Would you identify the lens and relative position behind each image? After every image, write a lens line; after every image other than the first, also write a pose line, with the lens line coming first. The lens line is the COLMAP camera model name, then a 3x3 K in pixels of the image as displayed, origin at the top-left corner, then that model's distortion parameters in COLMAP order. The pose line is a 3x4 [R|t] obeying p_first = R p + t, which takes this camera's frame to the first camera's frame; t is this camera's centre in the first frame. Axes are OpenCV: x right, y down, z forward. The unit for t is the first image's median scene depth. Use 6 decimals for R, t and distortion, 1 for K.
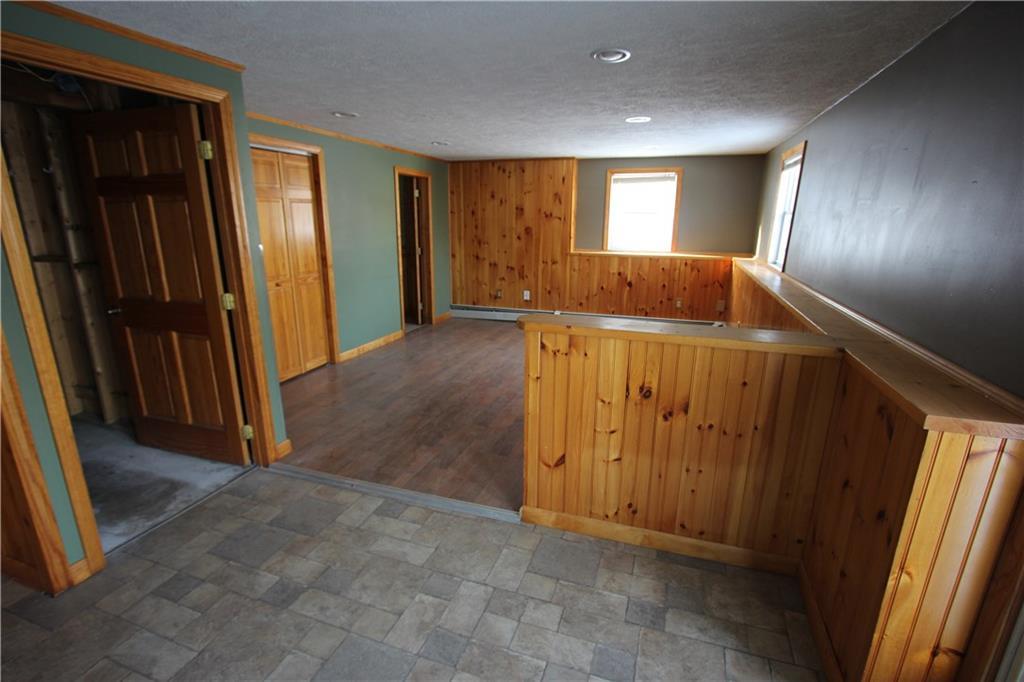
lens RADIAL K [[471.3, 0, 514.0], [0, 471.3, 346.3], [0, 0, 1]] dist [-0.023813, 0.005510]
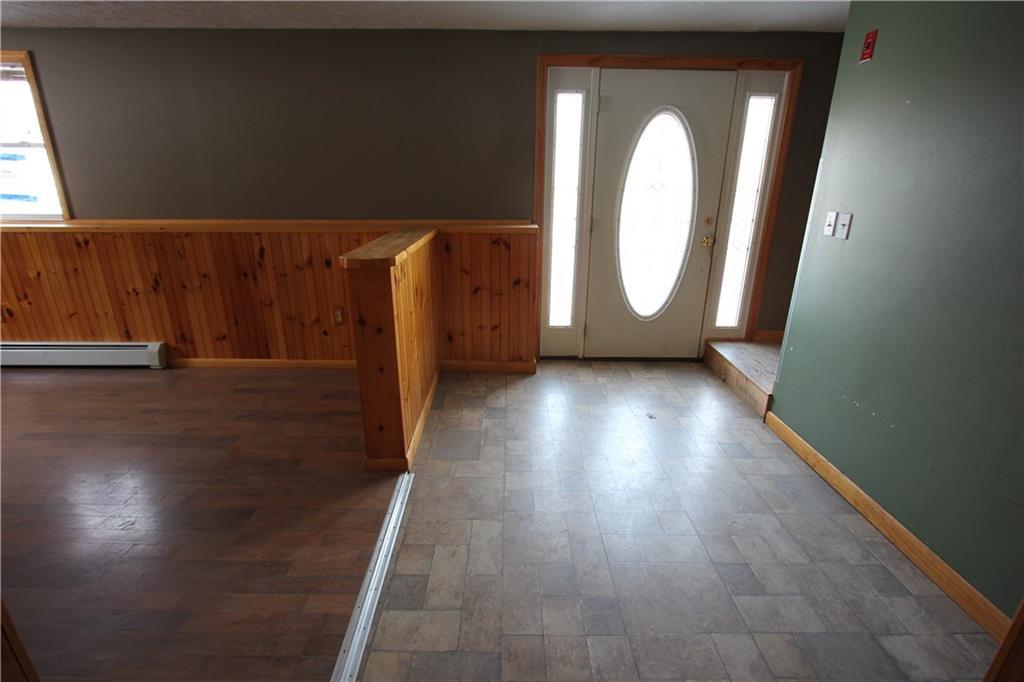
lens RADIAL K [[471.3, 0, 514.0], [0, 471.3, 346.3], [0, 0, 1]] dist [-0.023813, 0.005510]
pose [[-0.327747, -0.326802, 0.886444, -0.952041], [0.240374, 0.878548, 0.412764, -0.221978], [-0.913675, 0.348360, -0.209387, 1.092509]]
